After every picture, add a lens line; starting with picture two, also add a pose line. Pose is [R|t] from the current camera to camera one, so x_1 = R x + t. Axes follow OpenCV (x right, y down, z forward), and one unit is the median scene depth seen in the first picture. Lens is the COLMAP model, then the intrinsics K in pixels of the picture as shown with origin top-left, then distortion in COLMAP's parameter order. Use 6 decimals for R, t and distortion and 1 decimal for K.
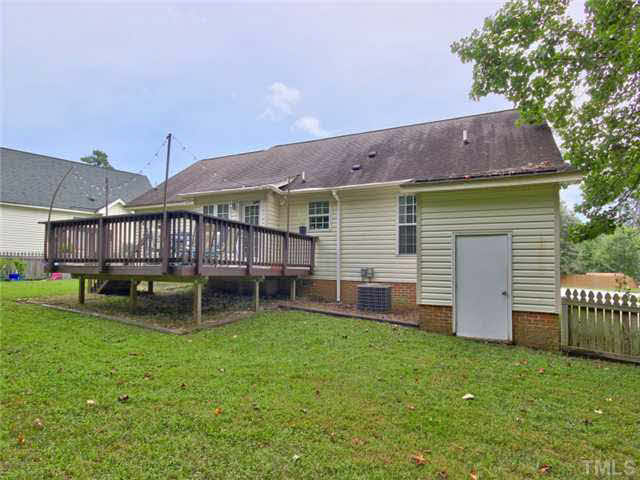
lens RADIAL K [[331.9, 0, 320.8], [0, 331.9, 242.6], [0, 0, 1]] dist [-0.006436, 0.001286]
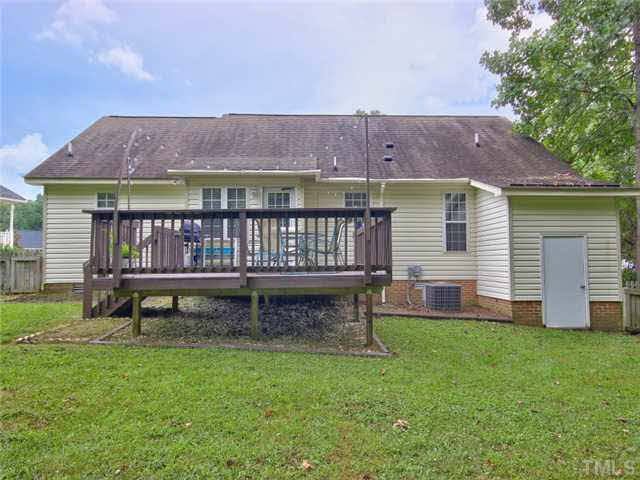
lens RADIAL K [[381.2, 0, 317.6], [0, 381.2, 227.5], [0, 0, 1]] dist [0.002407, 0.002708]
pose [[0.898945, 0.014751, 0.437813, -0.629429], [-0.014123, 0.999889, -0.004691, -0.026743], [-0.437834, -0.001967, 0.899054, 0.138921]]
